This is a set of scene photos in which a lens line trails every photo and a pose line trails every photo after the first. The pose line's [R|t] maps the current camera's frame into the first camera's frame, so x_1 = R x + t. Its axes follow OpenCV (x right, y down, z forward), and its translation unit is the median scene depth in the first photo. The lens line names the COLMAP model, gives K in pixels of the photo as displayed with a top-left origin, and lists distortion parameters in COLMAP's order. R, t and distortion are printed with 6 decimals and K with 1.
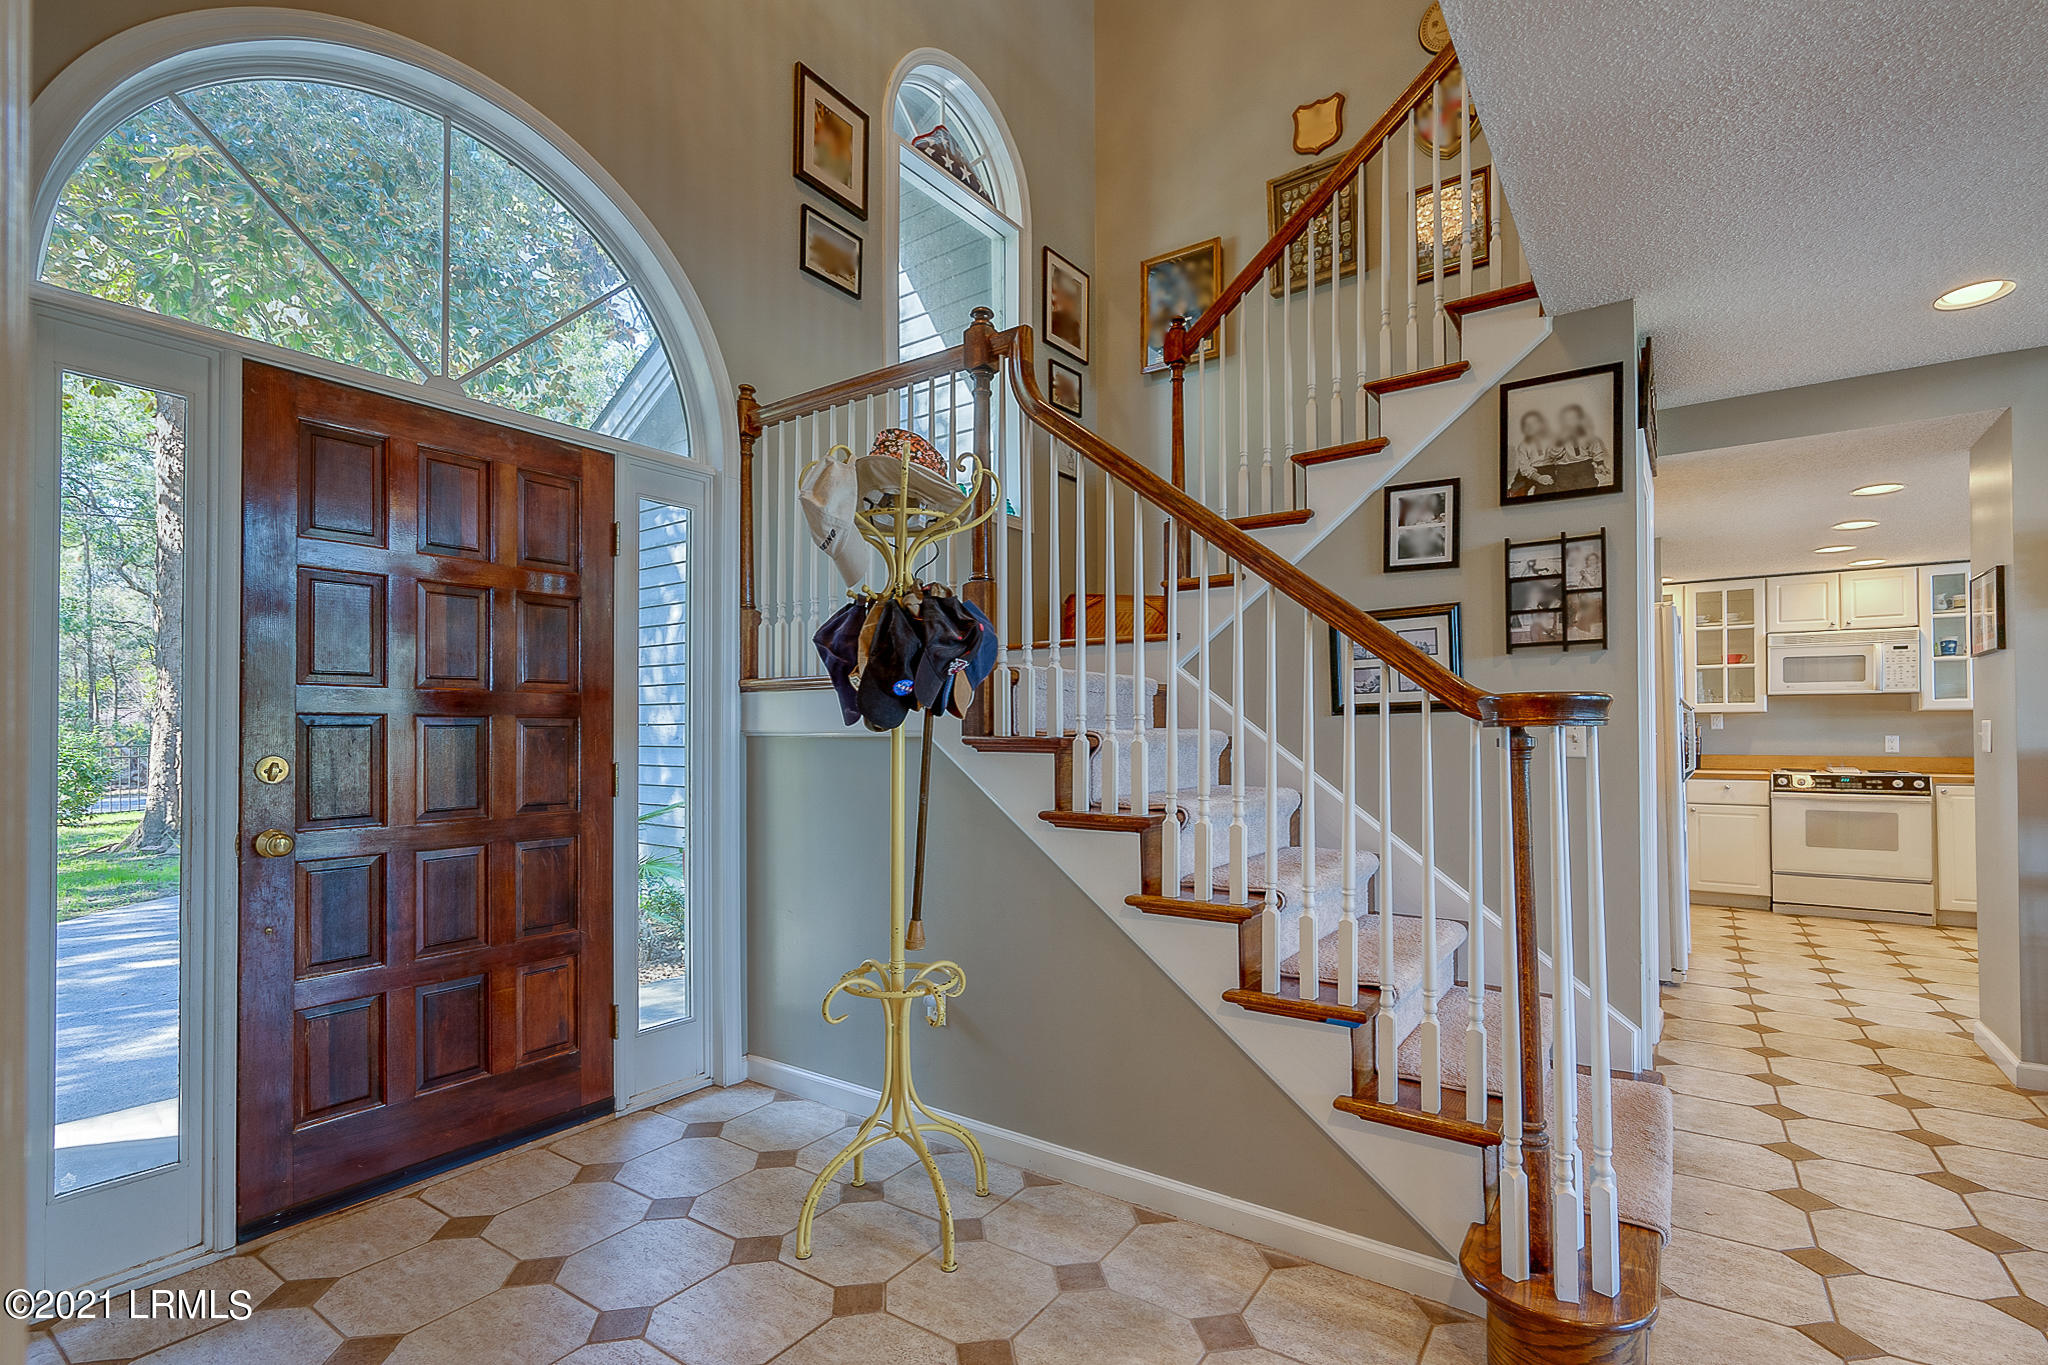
lens RADIAL K [[947.7, 0, 1028.4], [0, 947.7, 720.0], [0, 0, 1]] dist [-0.006347, 0.001710]
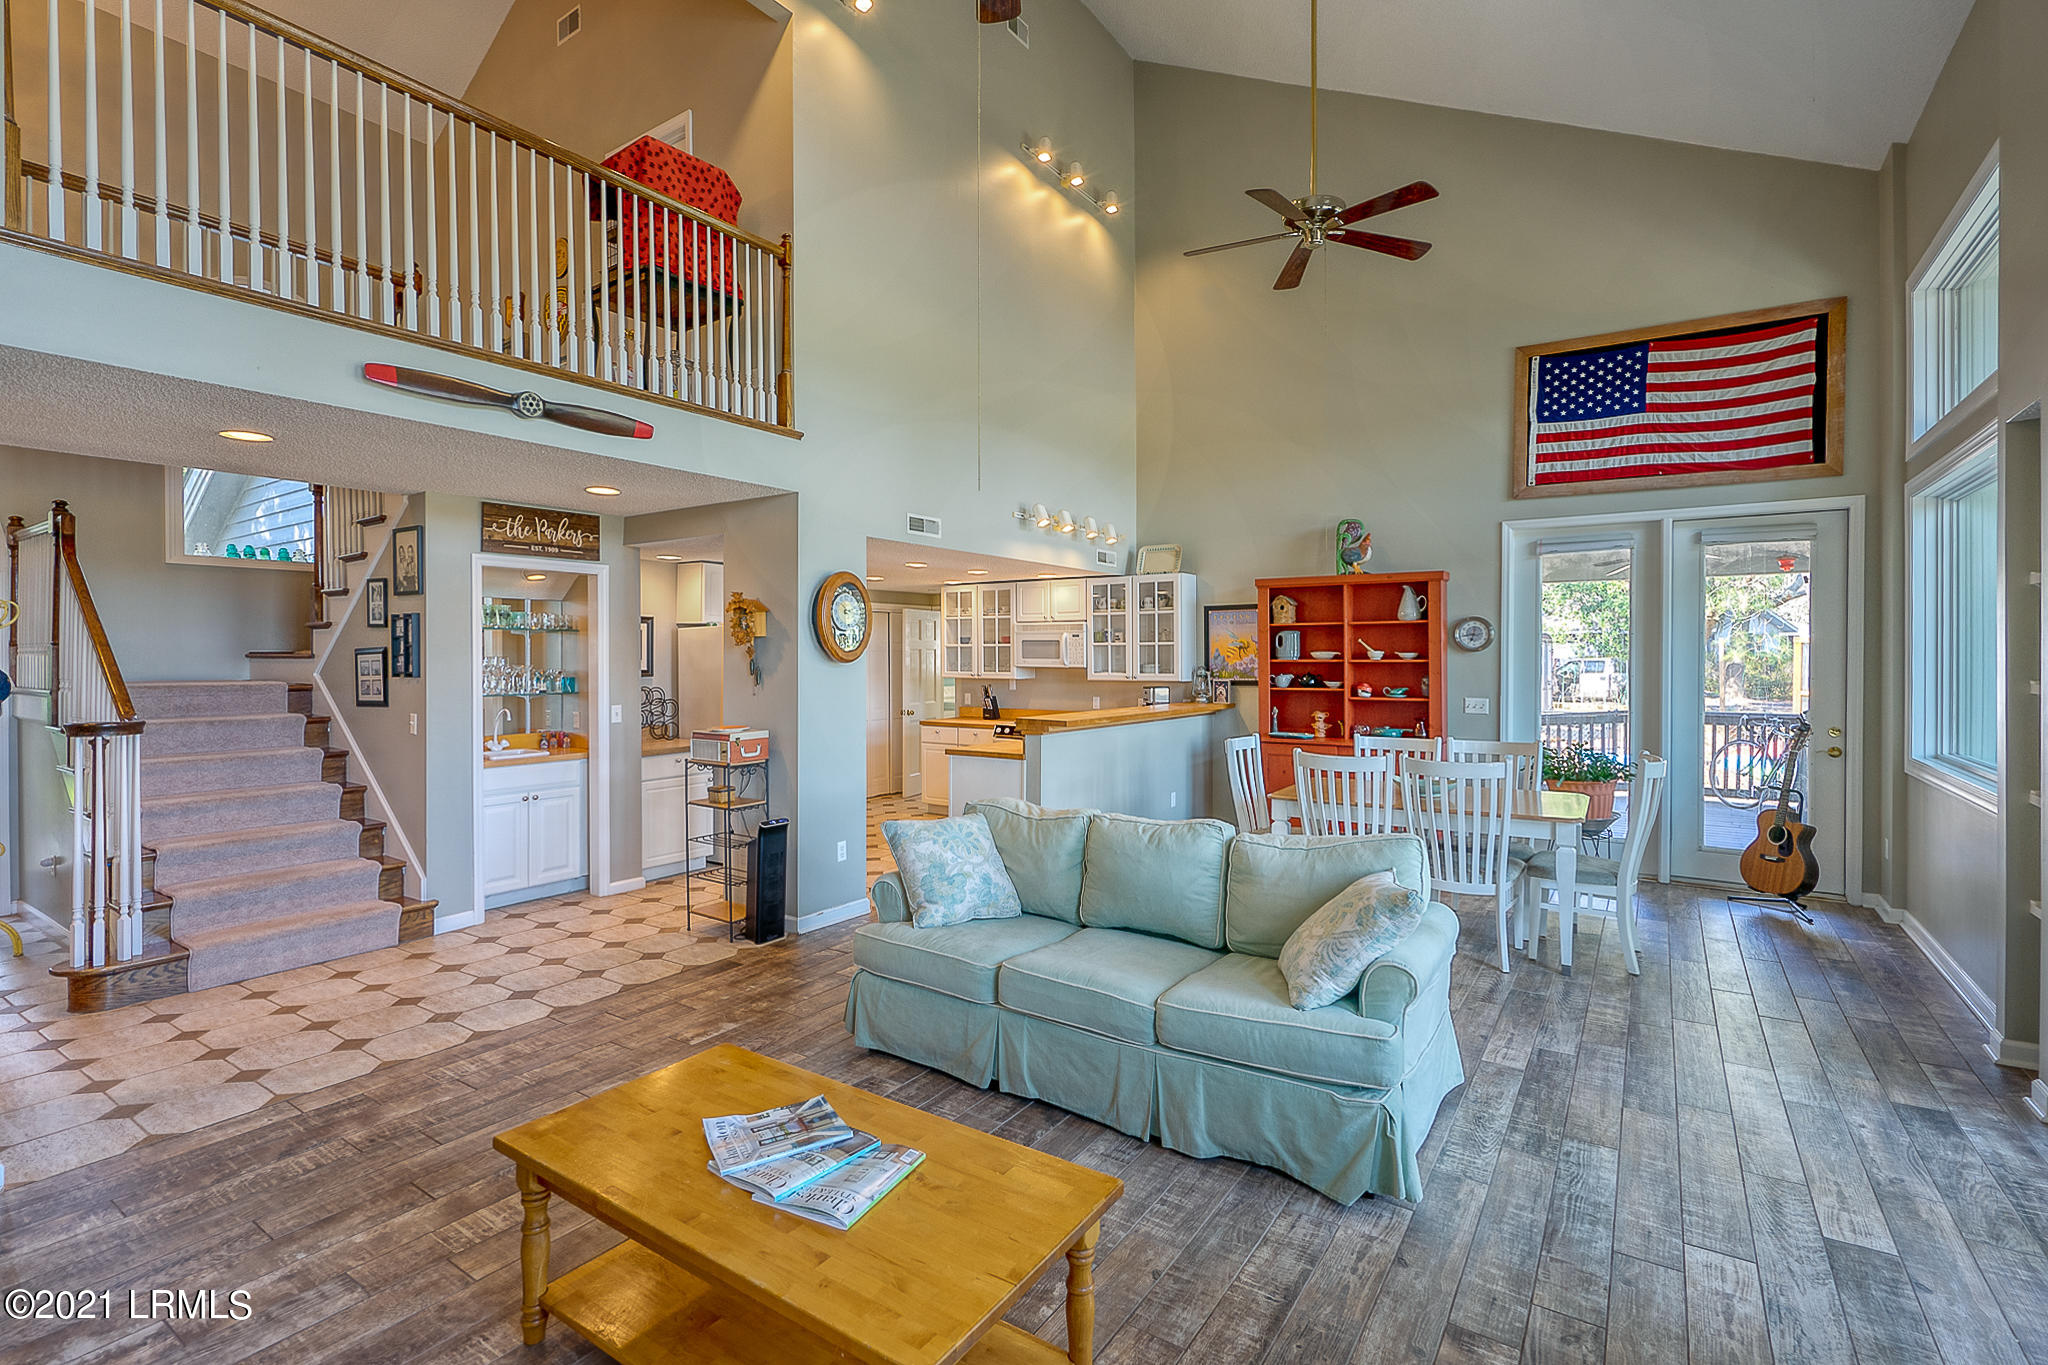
lens RADIAL K [[947.7, 0, 1030.7], [0, 947.7, 645.7], [0, 0, 1]] dist [-0.006347, 0.001710]
pose [[0.999738, 0.000674, 0.022886, 0.833576], [-0.000774, 0.999990, 0.004335, -0.068826], [-0.022883, -0.004352, 0.999729, -0.416489]]
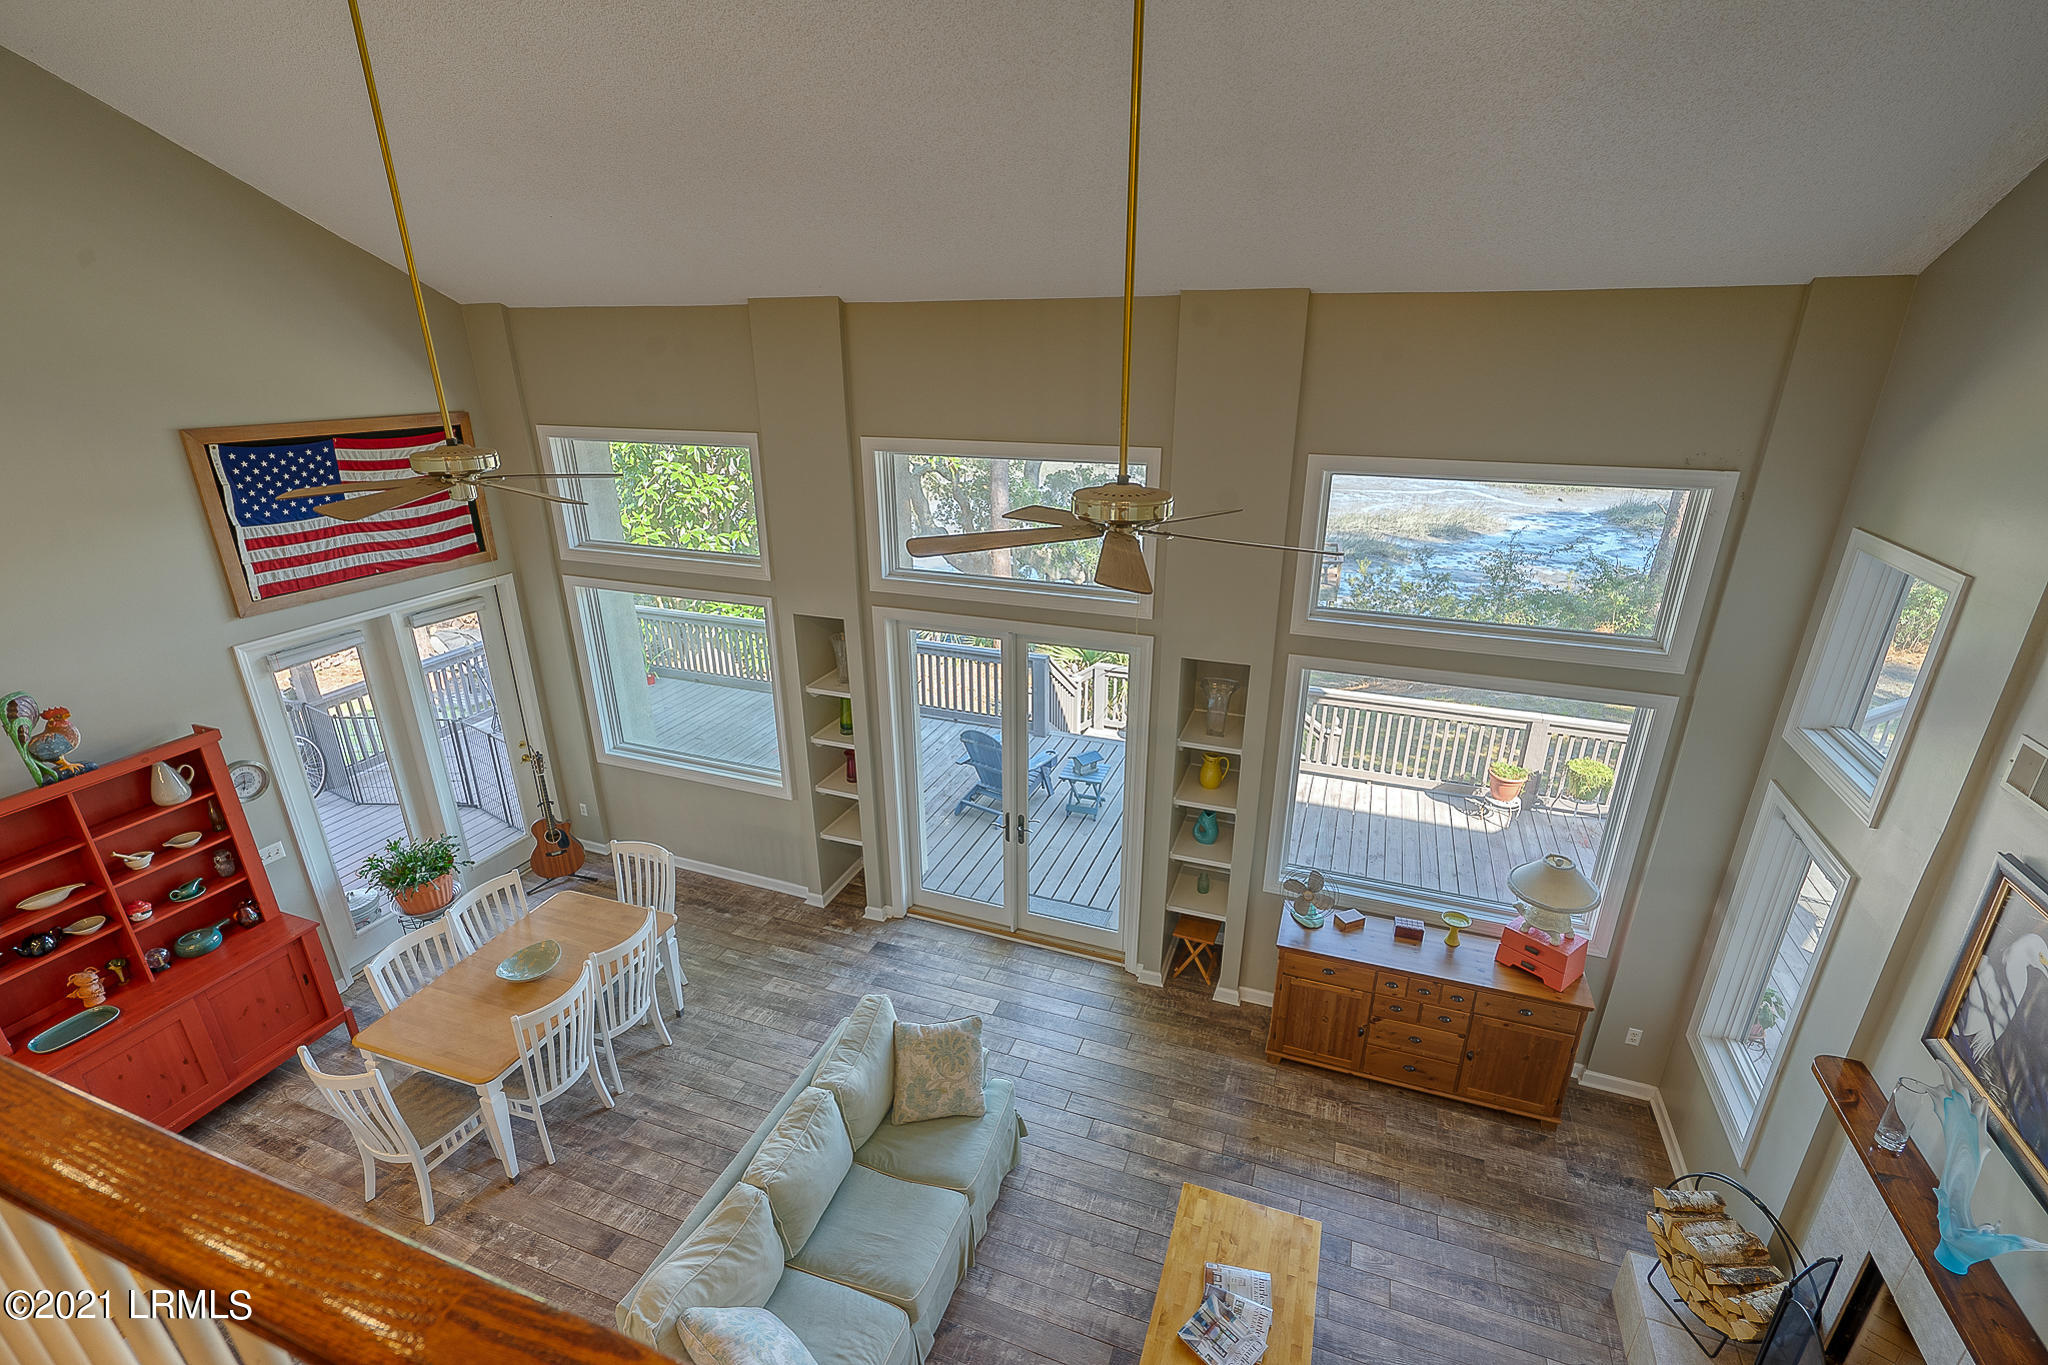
lens RADIAL K [[892.9, 0, 1026.5], [0, 892.9, 717.5], [0, 0, 1]] dist [-0.005222, 0.001415]
pose [[-0.252202, -0.360162, 0.898152, 0.390208], [-0.004599, 0.928591, 0.371076, -0.490581], [-0.967664, 0.089456, -0.235849, 0.168480]]
